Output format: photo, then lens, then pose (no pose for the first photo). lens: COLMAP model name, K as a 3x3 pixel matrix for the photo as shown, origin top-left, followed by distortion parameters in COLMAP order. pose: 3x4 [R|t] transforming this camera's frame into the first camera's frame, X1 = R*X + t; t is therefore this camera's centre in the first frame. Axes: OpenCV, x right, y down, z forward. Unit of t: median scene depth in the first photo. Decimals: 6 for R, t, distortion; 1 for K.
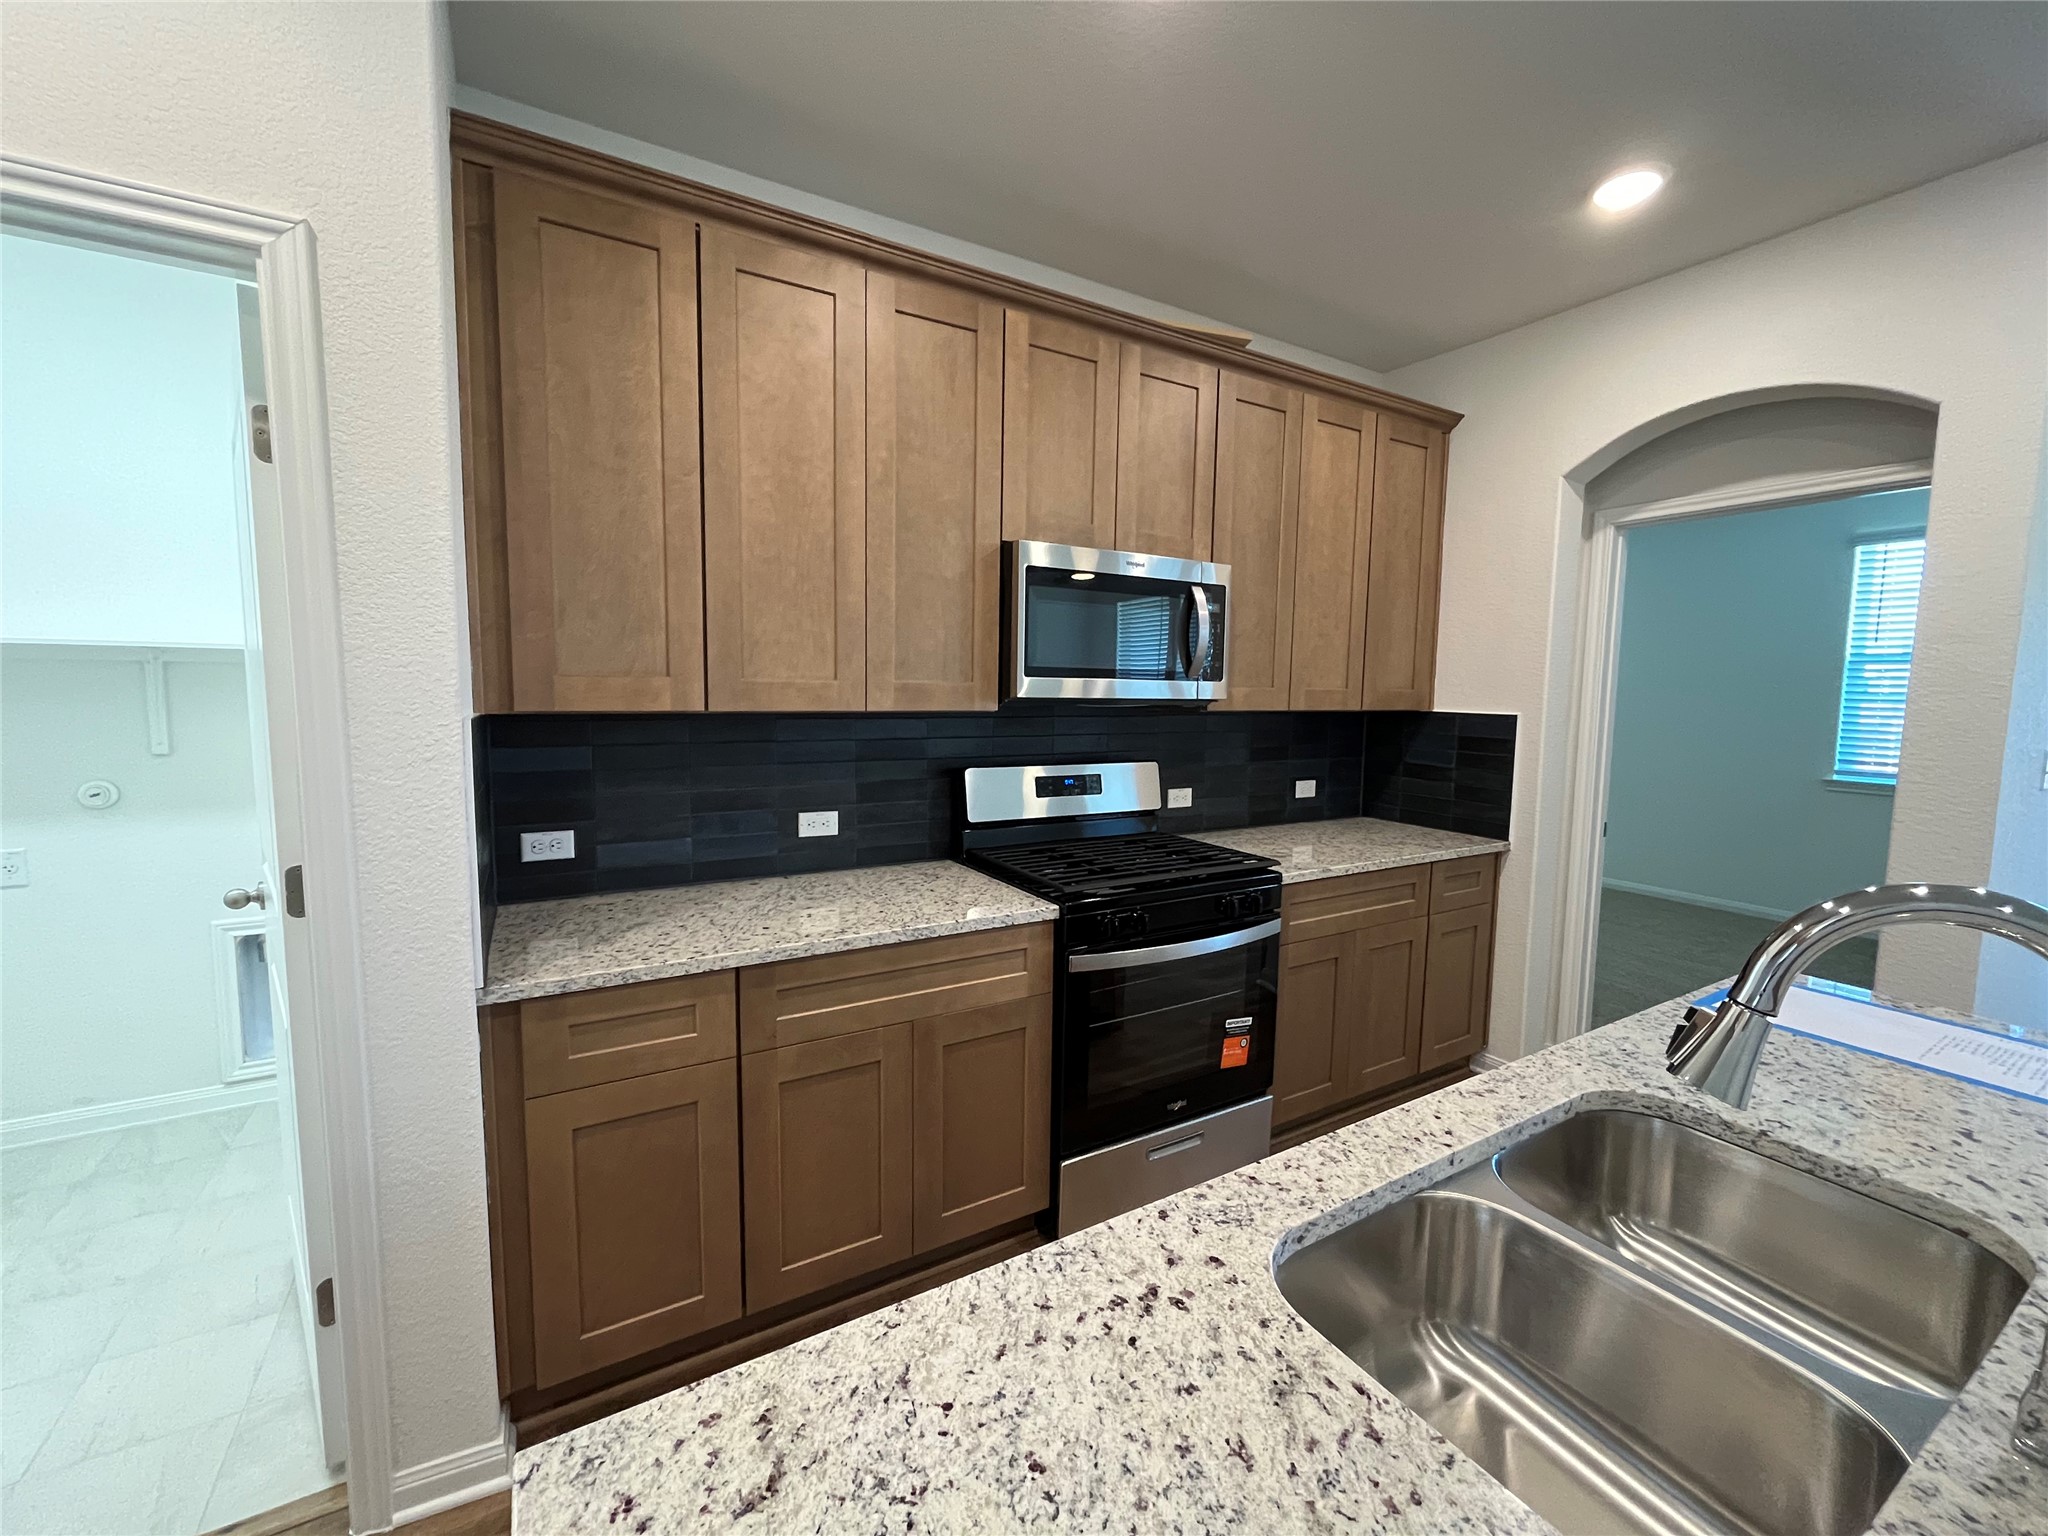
lens RADIAL K [[824.2, 0, 1019.1], [0, 824.2, 763.3], [0, 0, 1]] dist [-0.004478, 0.000290]
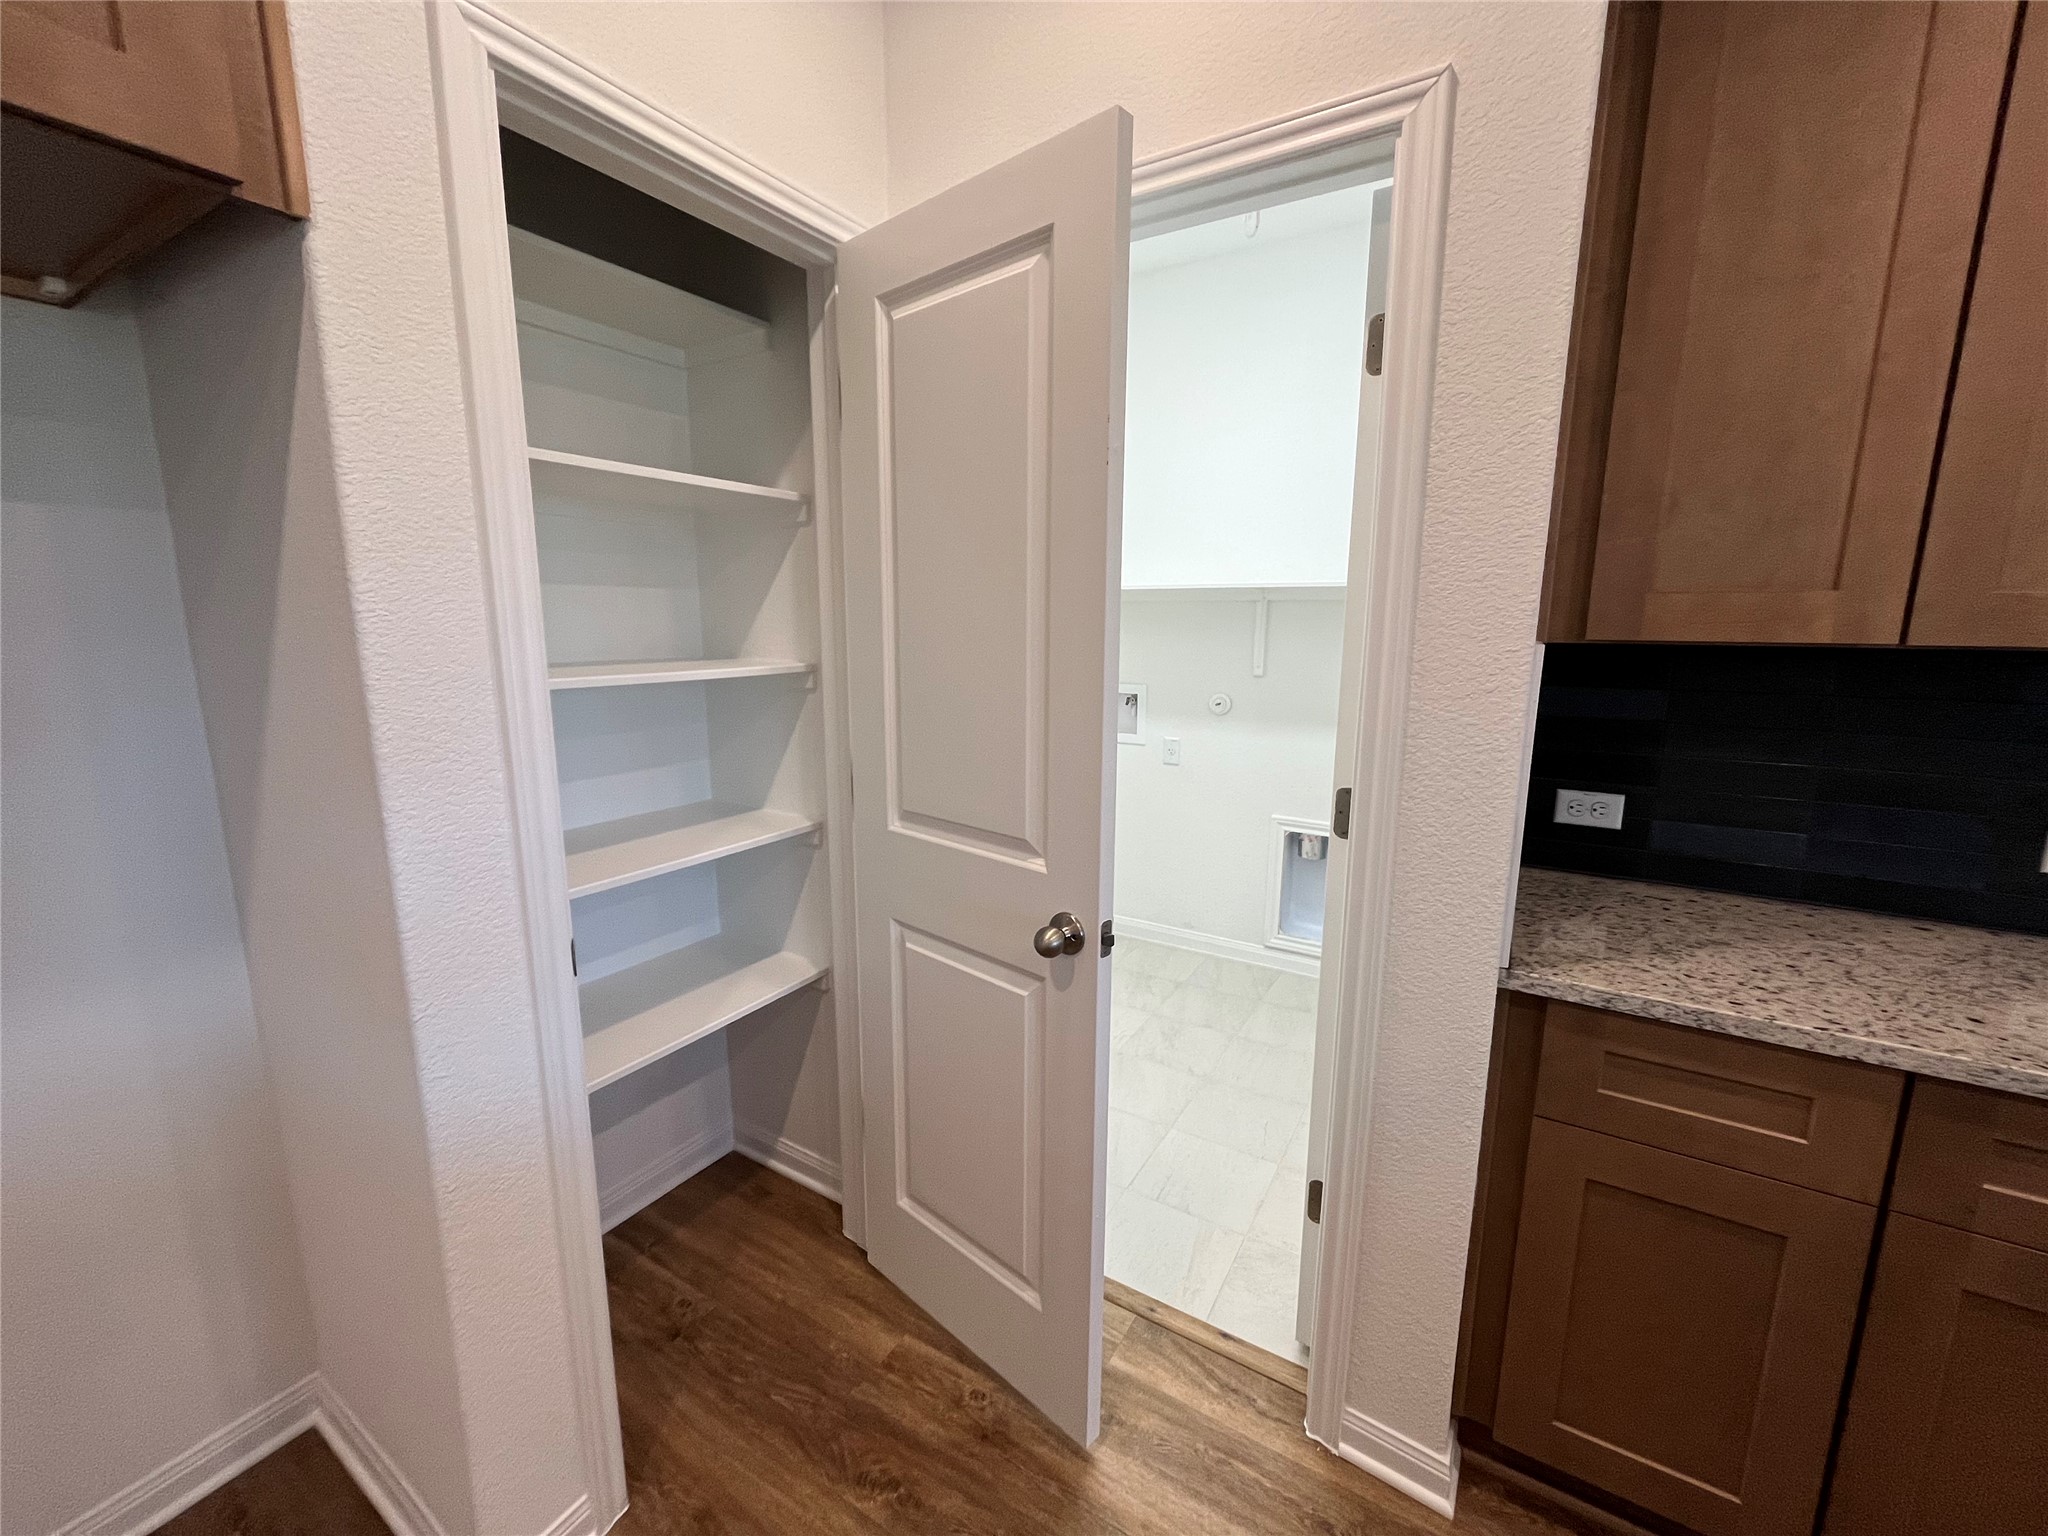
lens RADIAL K [[824.2, 0, 1019.1], [0, 824.2, 763.3], [0, 0, 1]] dist [-0.004478, 0.000290]
pose [[0.464578, 0.139803, -0.874427, -0.154790], [-0.080182, 0.990044, 0.115687, 0.007792], [0.881894, 0.016368, 0.471163, 0.140580]]
